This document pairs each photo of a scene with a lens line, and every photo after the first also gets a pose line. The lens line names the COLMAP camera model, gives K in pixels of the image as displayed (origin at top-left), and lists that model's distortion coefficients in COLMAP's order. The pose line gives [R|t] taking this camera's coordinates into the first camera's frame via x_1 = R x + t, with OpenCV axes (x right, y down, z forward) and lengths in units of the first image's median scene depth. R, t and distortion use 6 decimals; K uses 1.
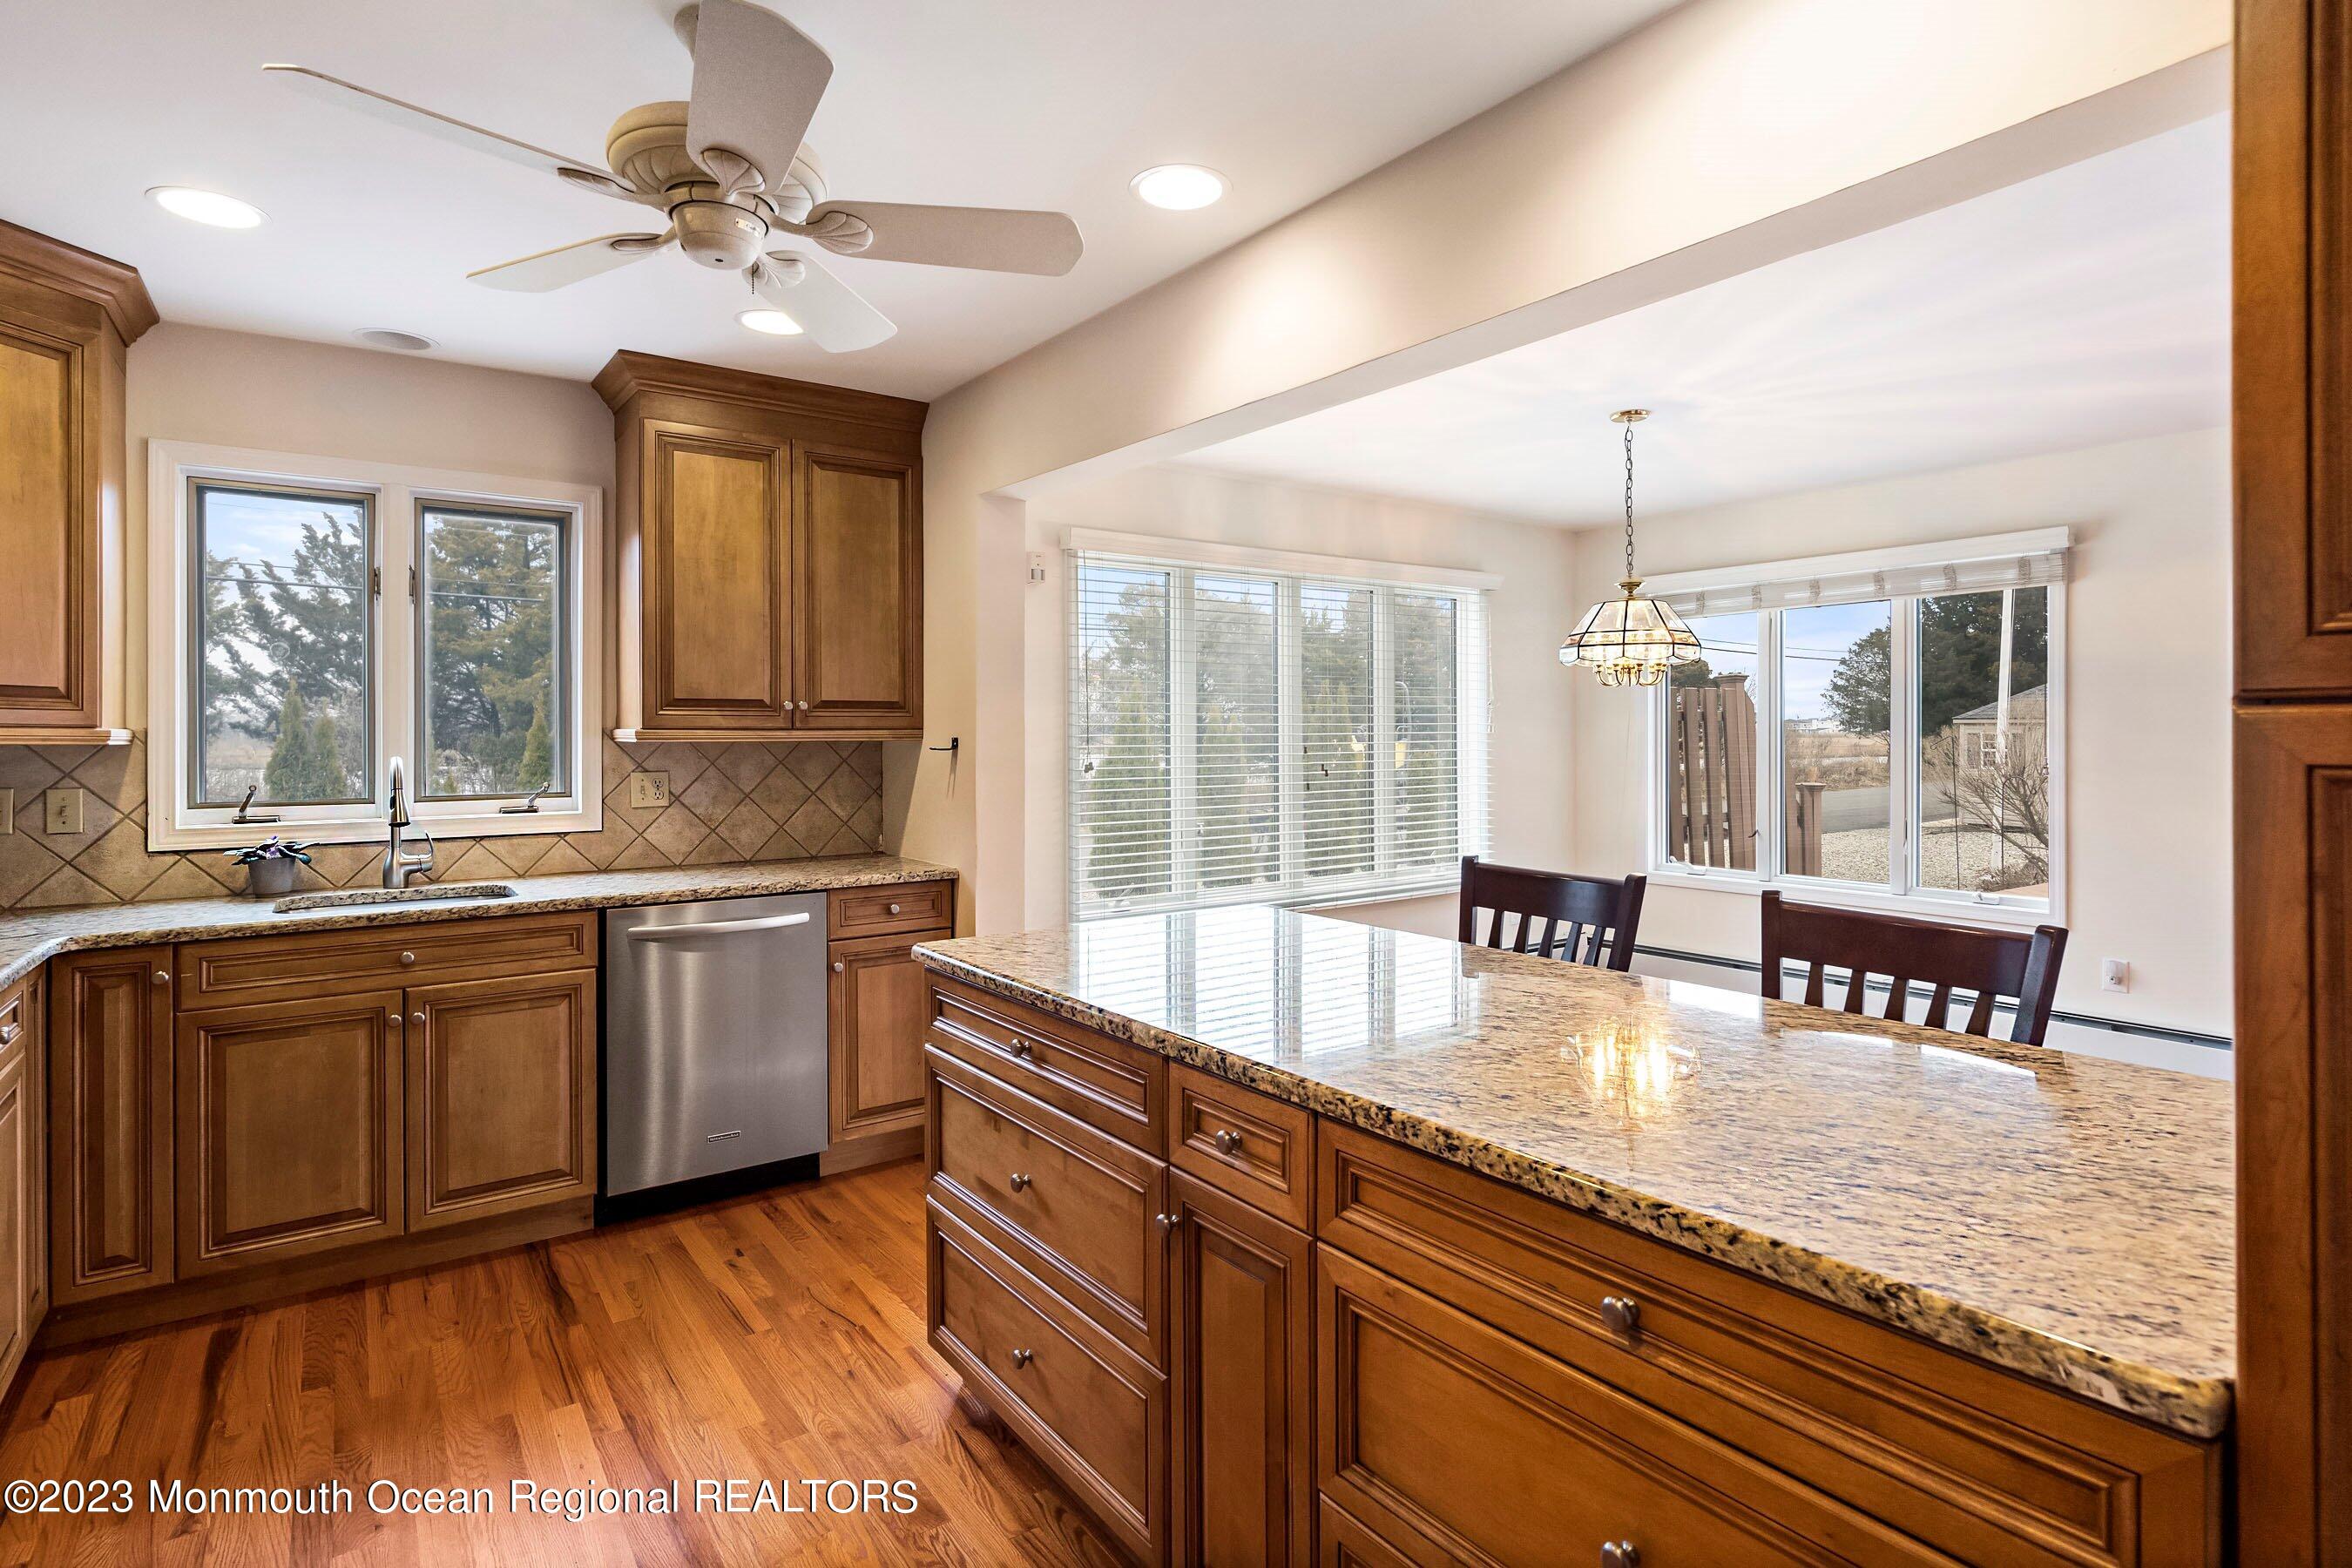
lens RADIAL K [[1167.6, 0, 1161.7], [0, 1167.6, 734.9], [0, 0, 1]] dist [0.004098, -0.000385]
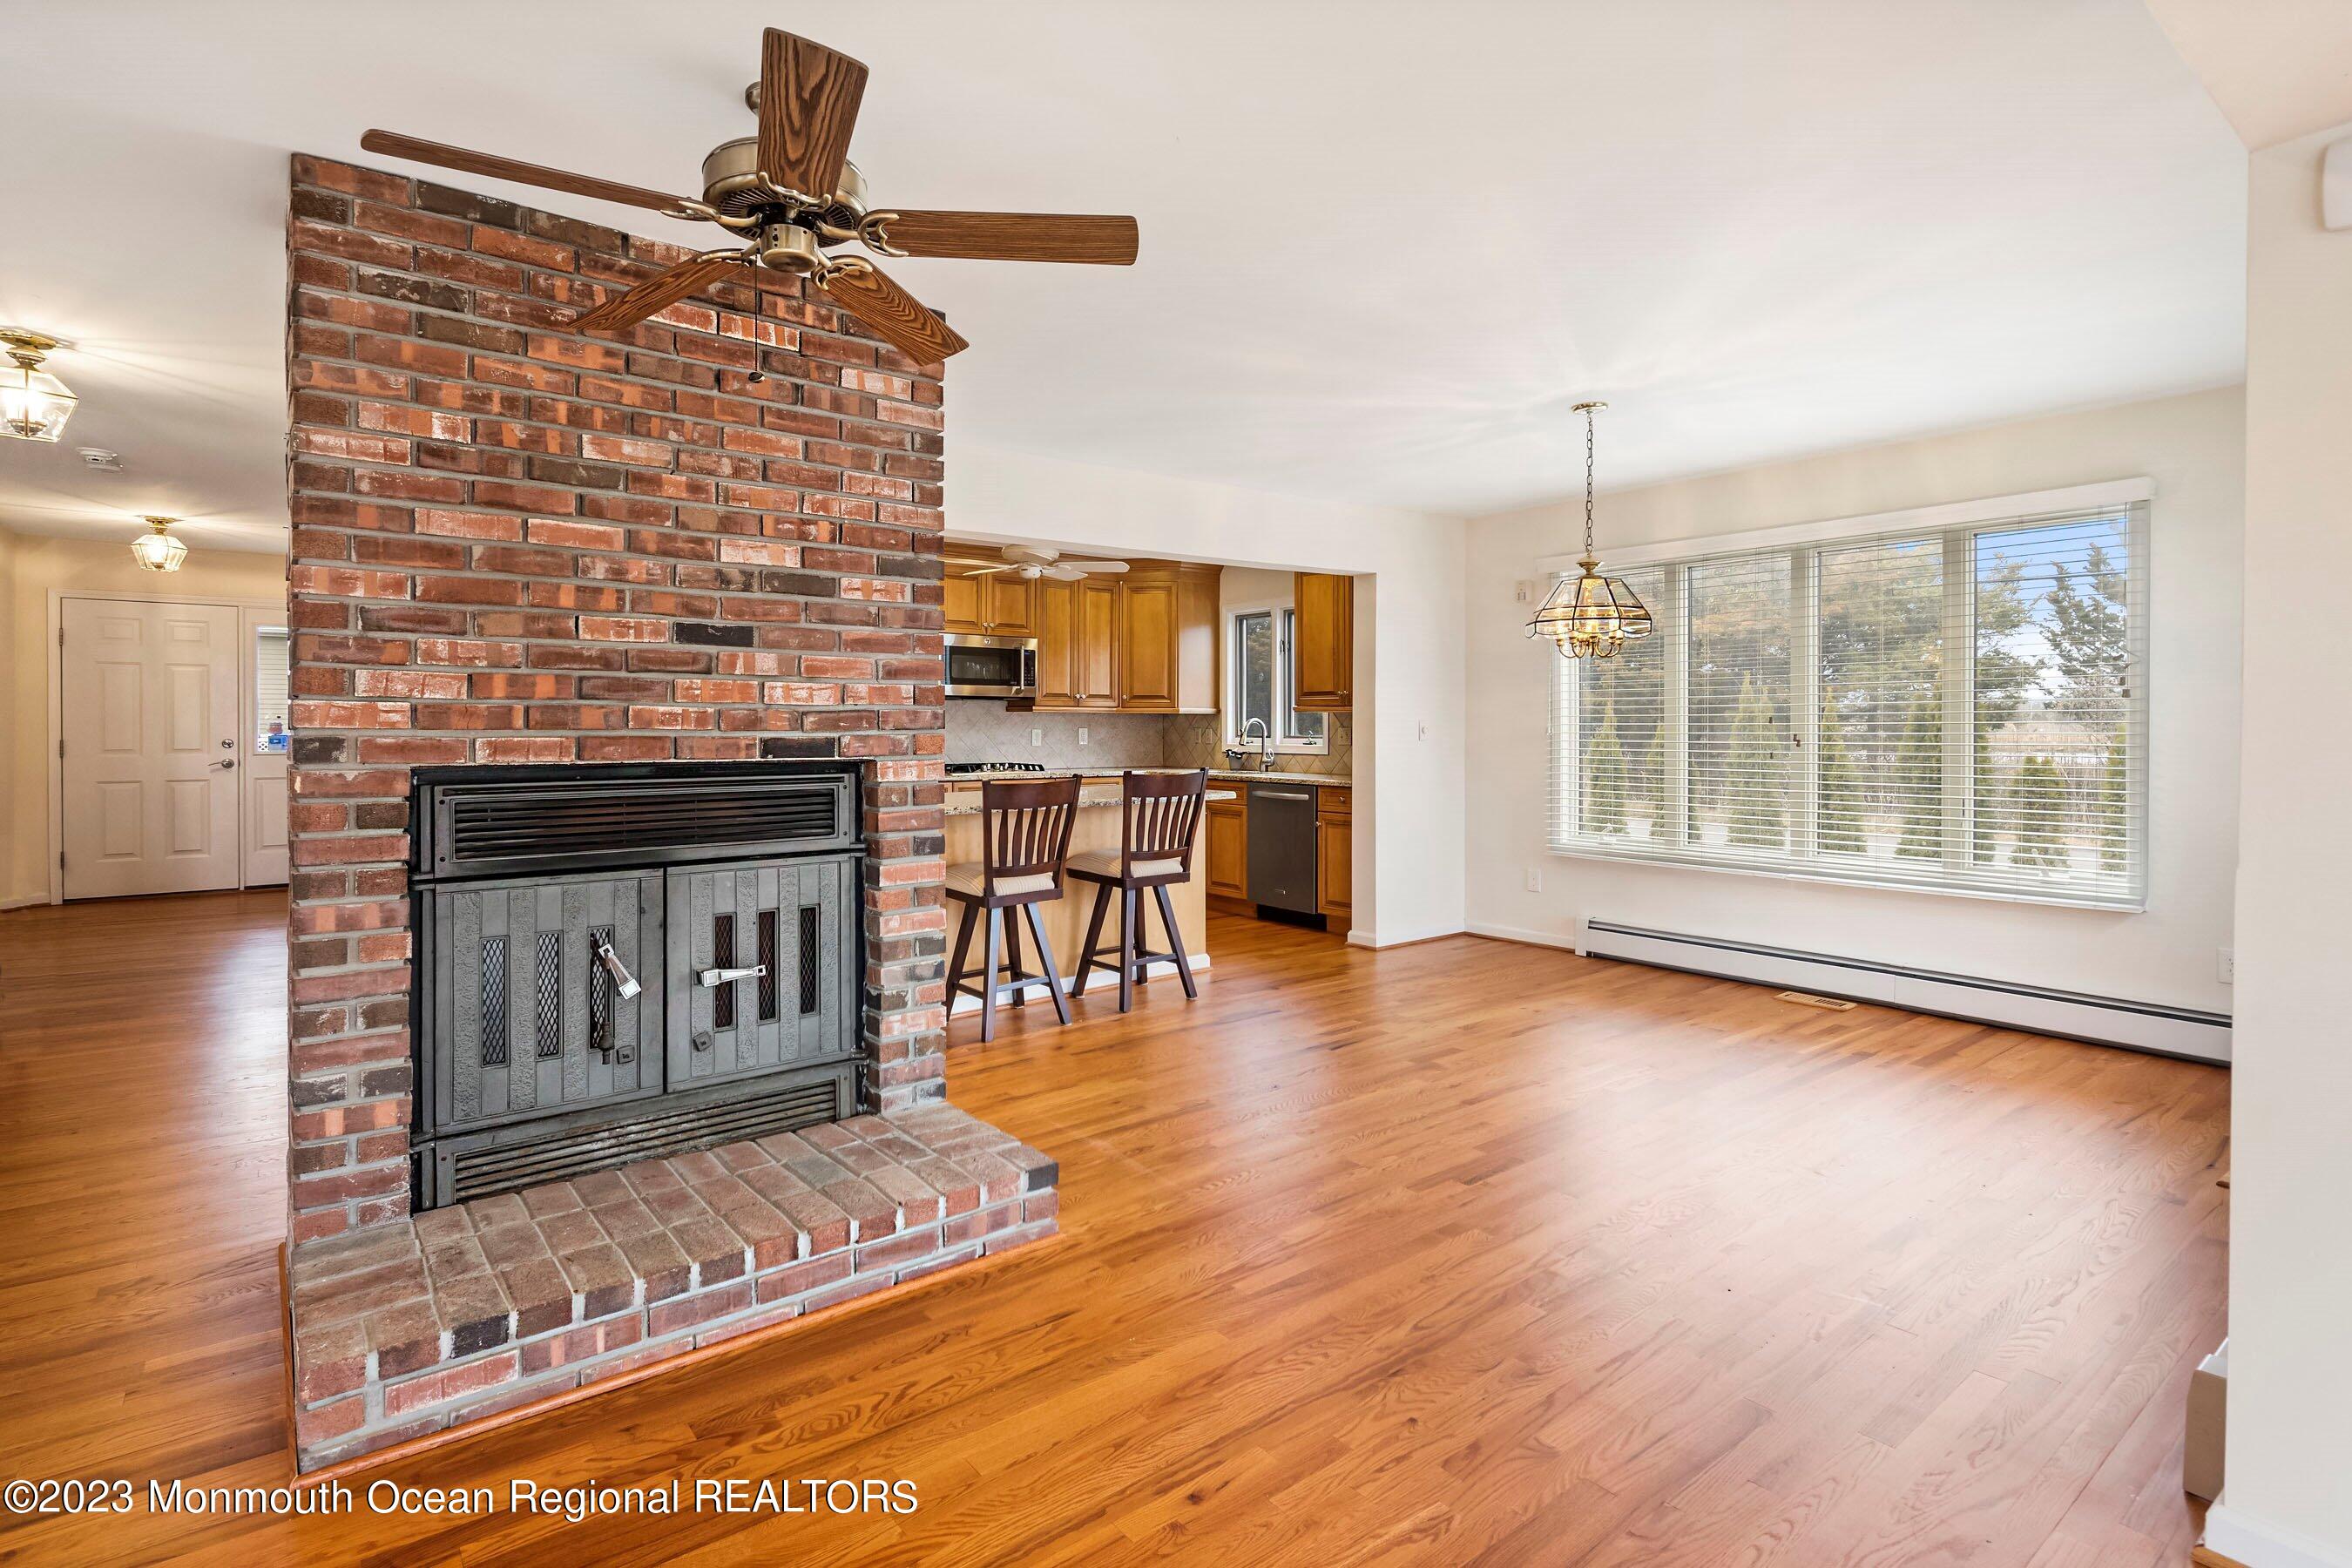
lens RADIAL K [[1148.4, 0, 1169.6], [0, 1148.4, 736.4], [0, 0, 1]] dist [0.016808, -0.000180]
pose [[0.052089, 0.016344, -0.998509, 1.645261], [0.001128, 0.999864, 0.016425, 0.014712], [0.998642, -0.001982, 0.052064, 0.631302]]
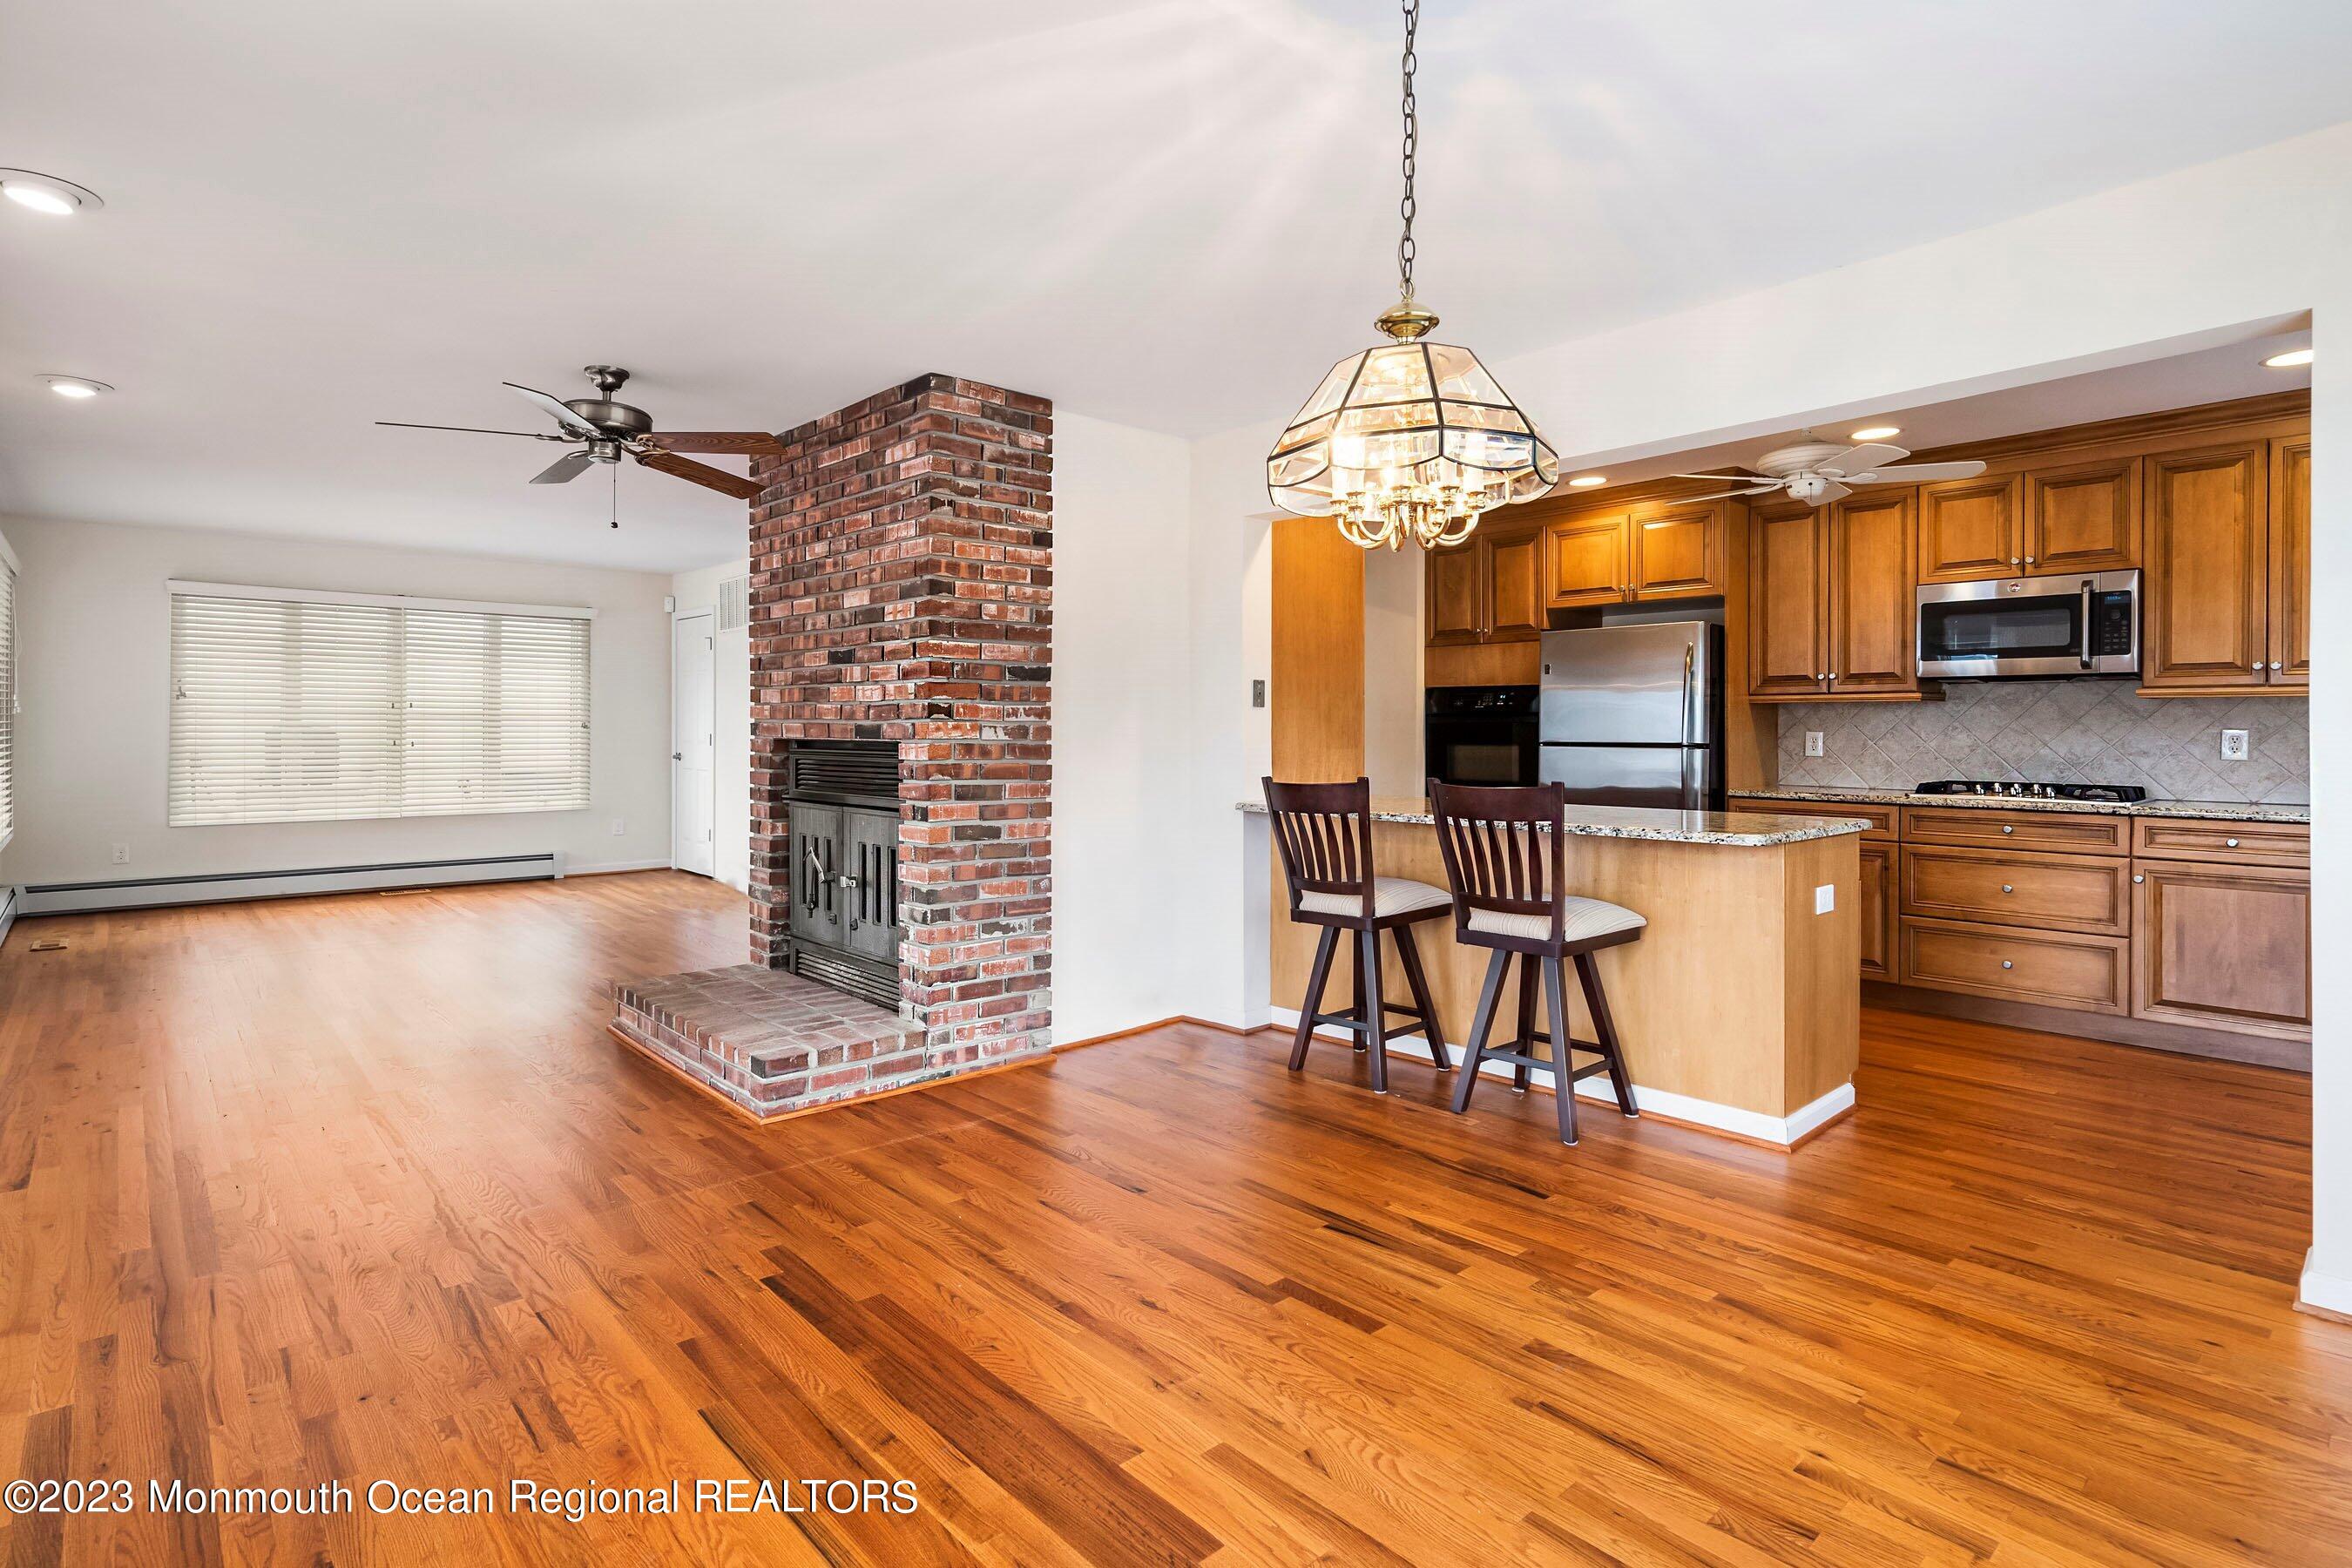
lens RADIAL K [[1167.6, 0, 1161.7], [0, 1167.6, 734.9], [0, 0, 1]] dist [0.004098, -0.000385]
pose [[-0.993026, 0.003328, -0.117852, 0.619610], [0.002958, 0.999990, 0.003312, 0.036664], [0.117861, 0.002940, -0.993026, 1.647415]]
